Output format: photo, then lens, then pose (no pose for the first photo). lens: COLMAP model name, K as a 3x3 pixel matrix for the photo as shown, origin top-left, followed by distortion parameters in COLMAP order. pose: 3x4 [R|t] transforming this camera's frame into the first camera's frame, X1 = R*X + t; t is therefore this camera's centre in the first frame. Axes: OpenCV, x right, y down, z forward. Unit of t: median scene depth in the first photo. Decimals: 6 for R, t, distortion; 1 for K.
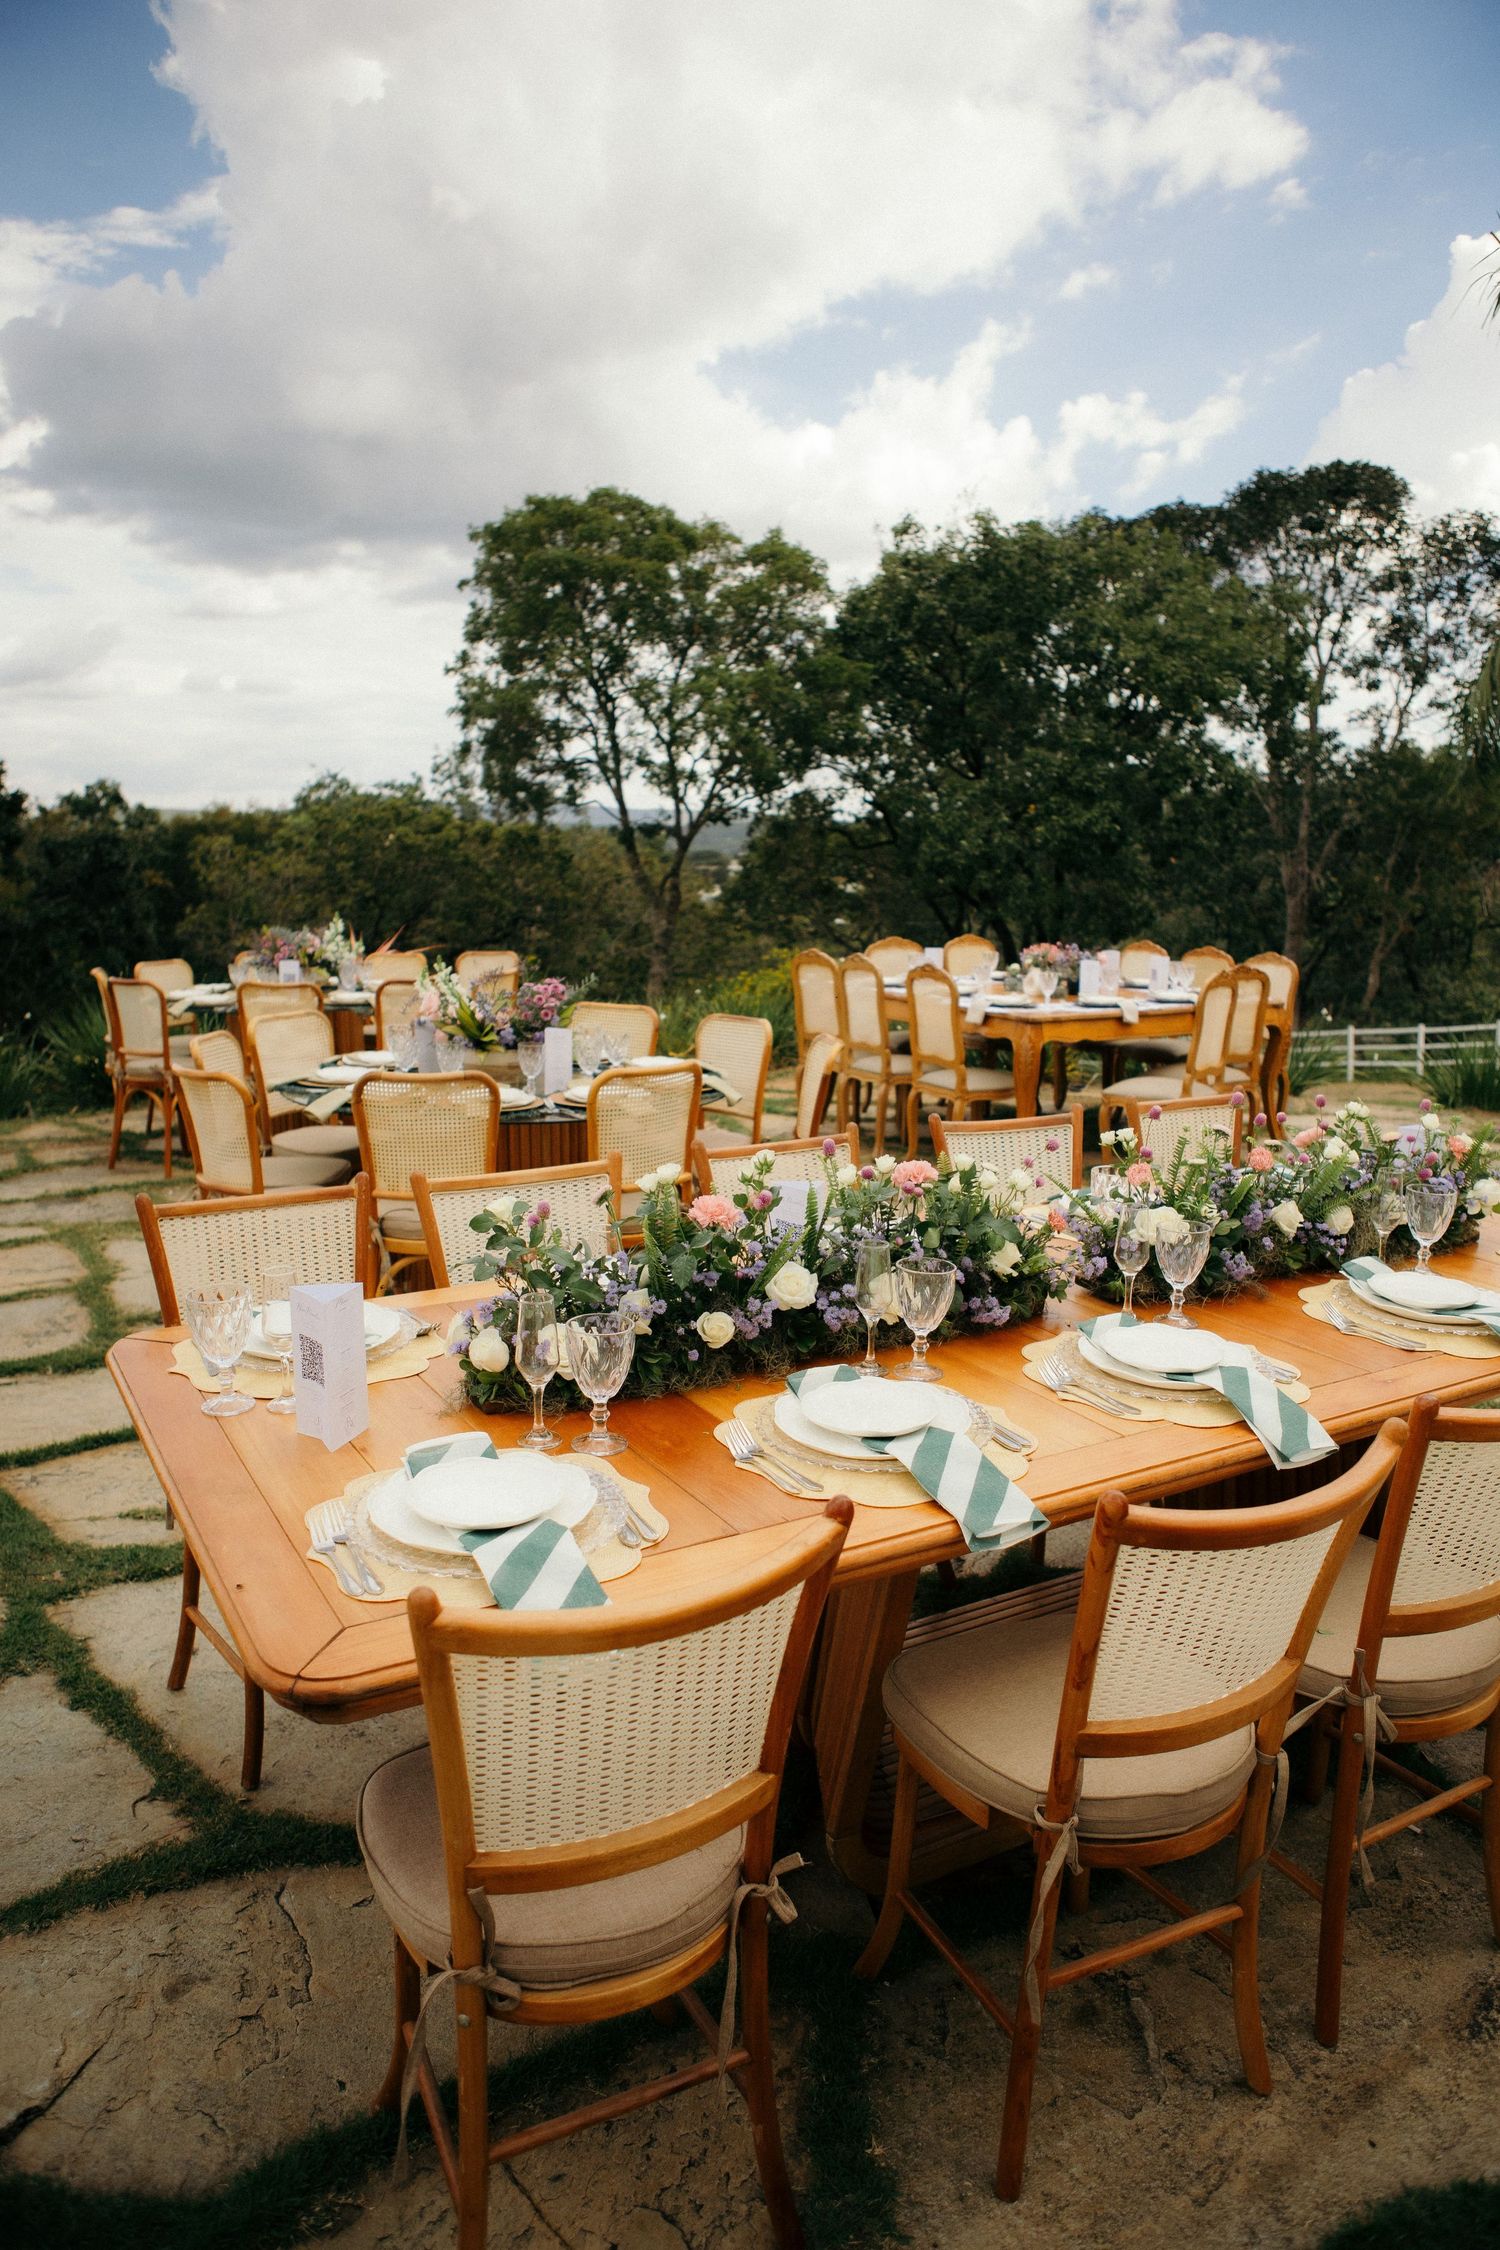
lens RADIAL K [[1561.8, 0, 750.0], [0, 1561.8, 1125.0], [0, 0, 1]] dist [-0.045111, 0.001982]
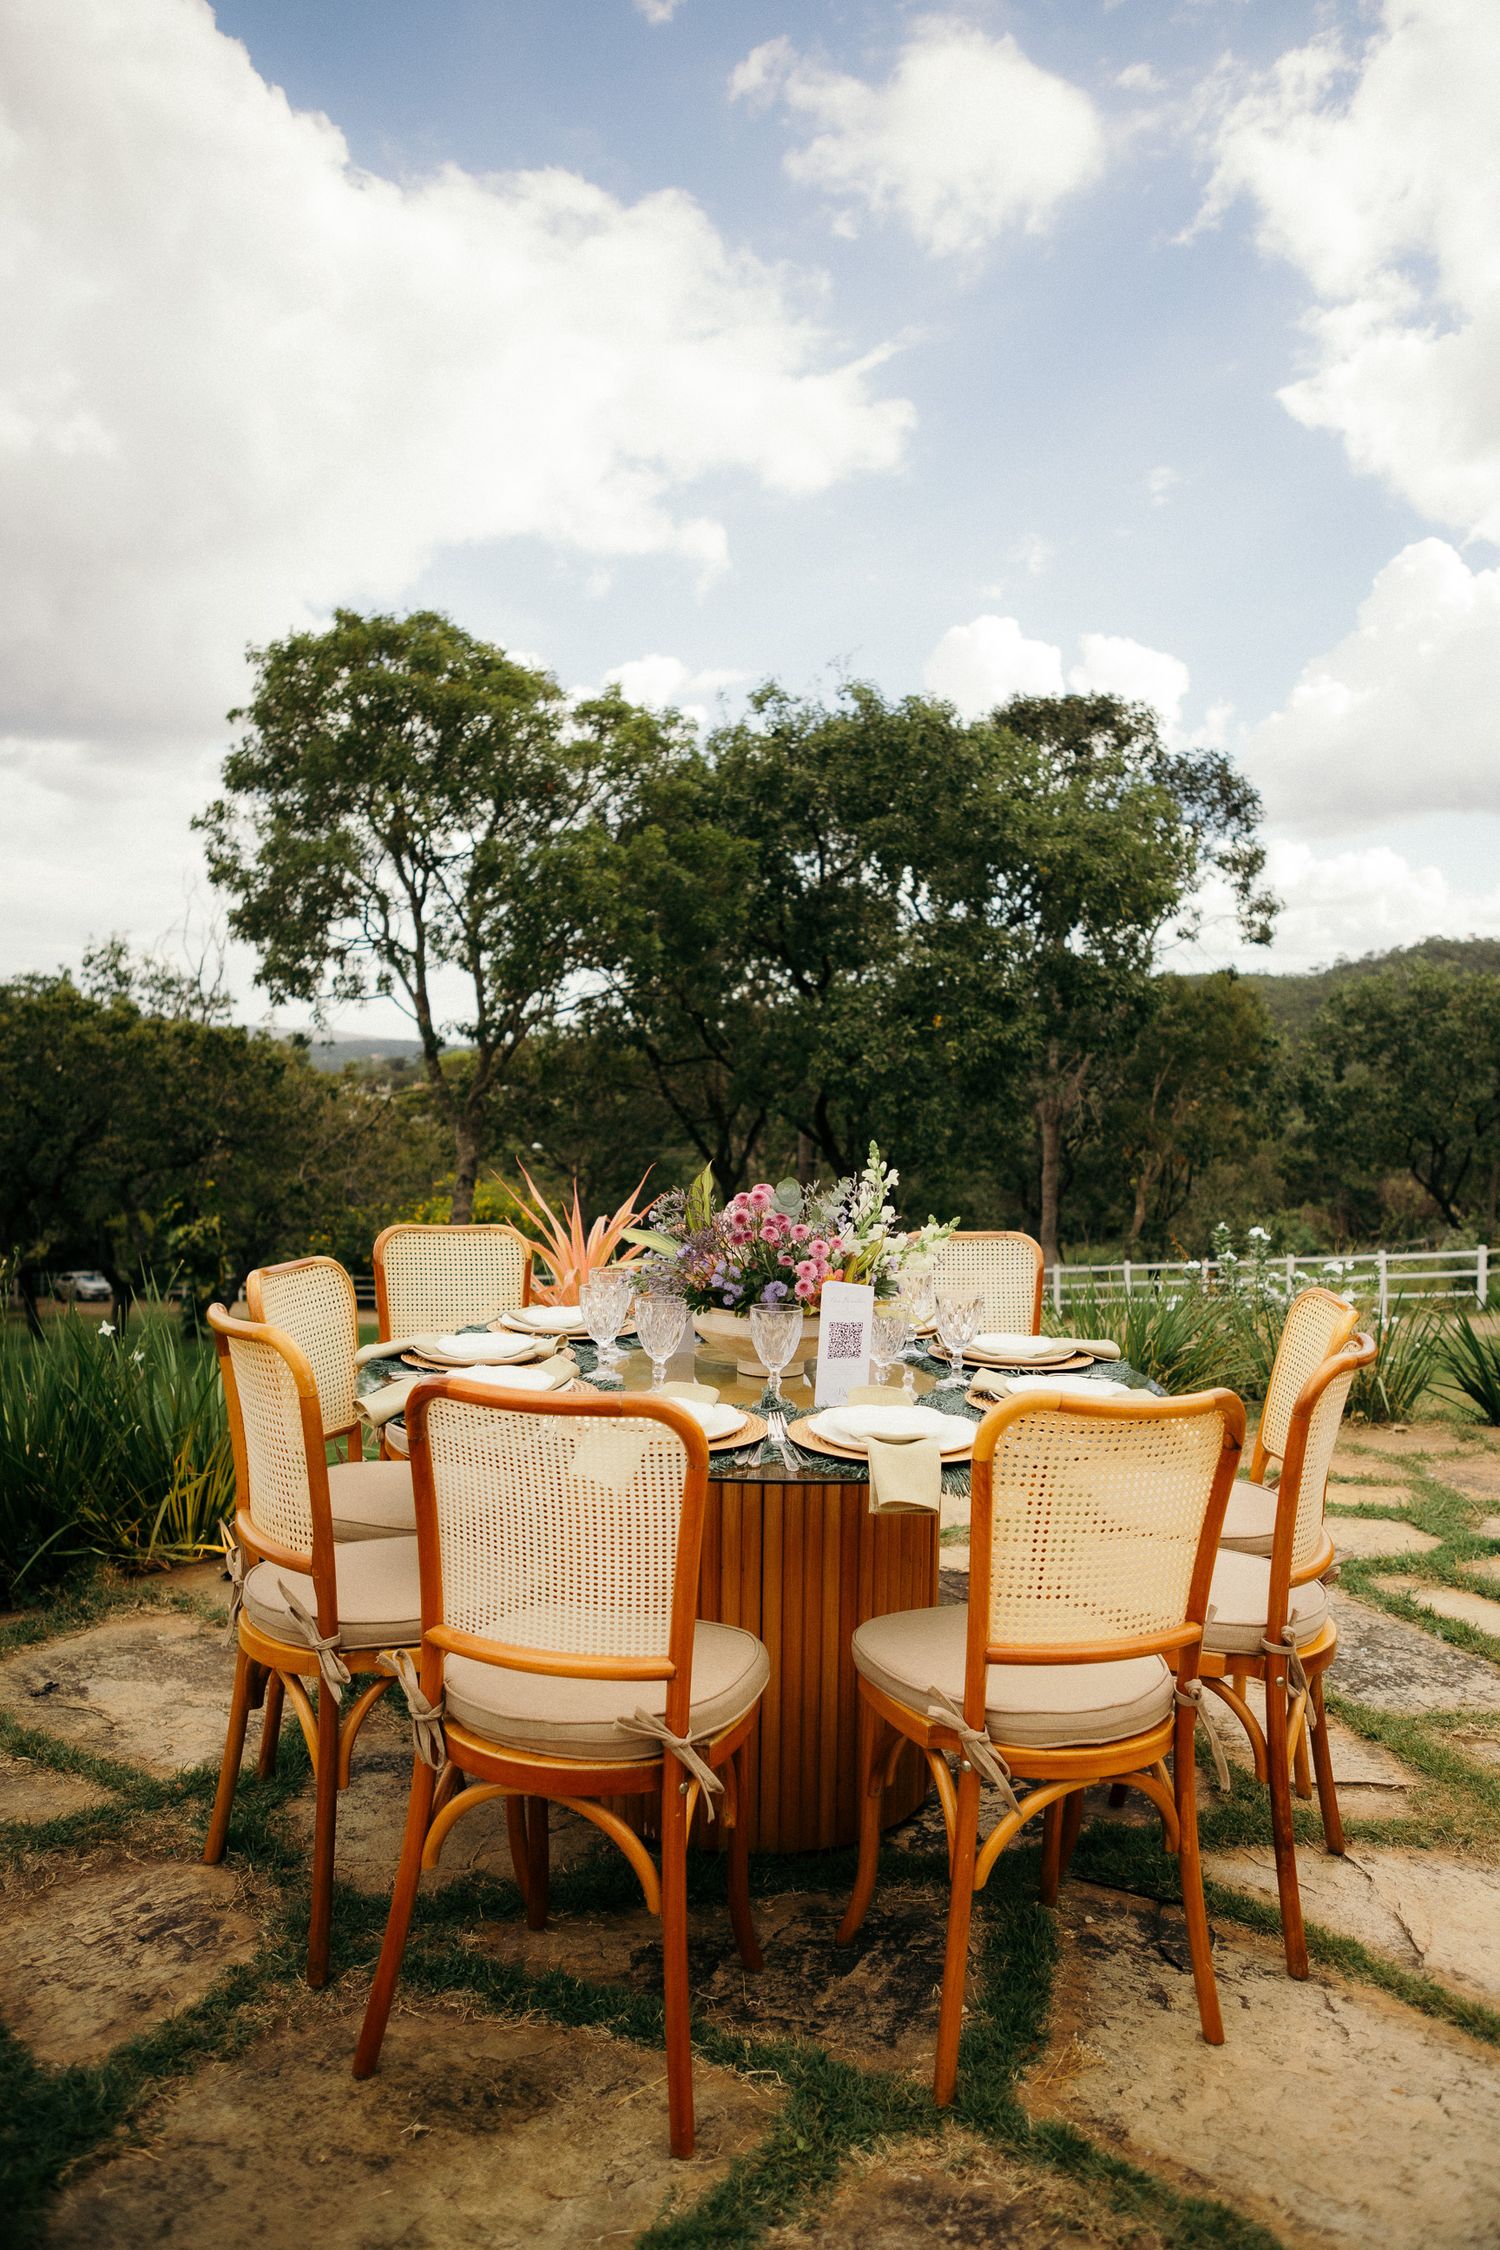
lens RADIAL K [[1561.8, 0, 750.0], [0, 1561.8, 1125.0], [0, 0, 1]] dist [-0.045111, 0.001982]
pose [[0.968774, 0.017522, 0.247325, -0.114044], [0.017436, 0.990216, -0.138449, -0.028032], [-0.247331, 0.138438, 0.958990, 0.197769]]
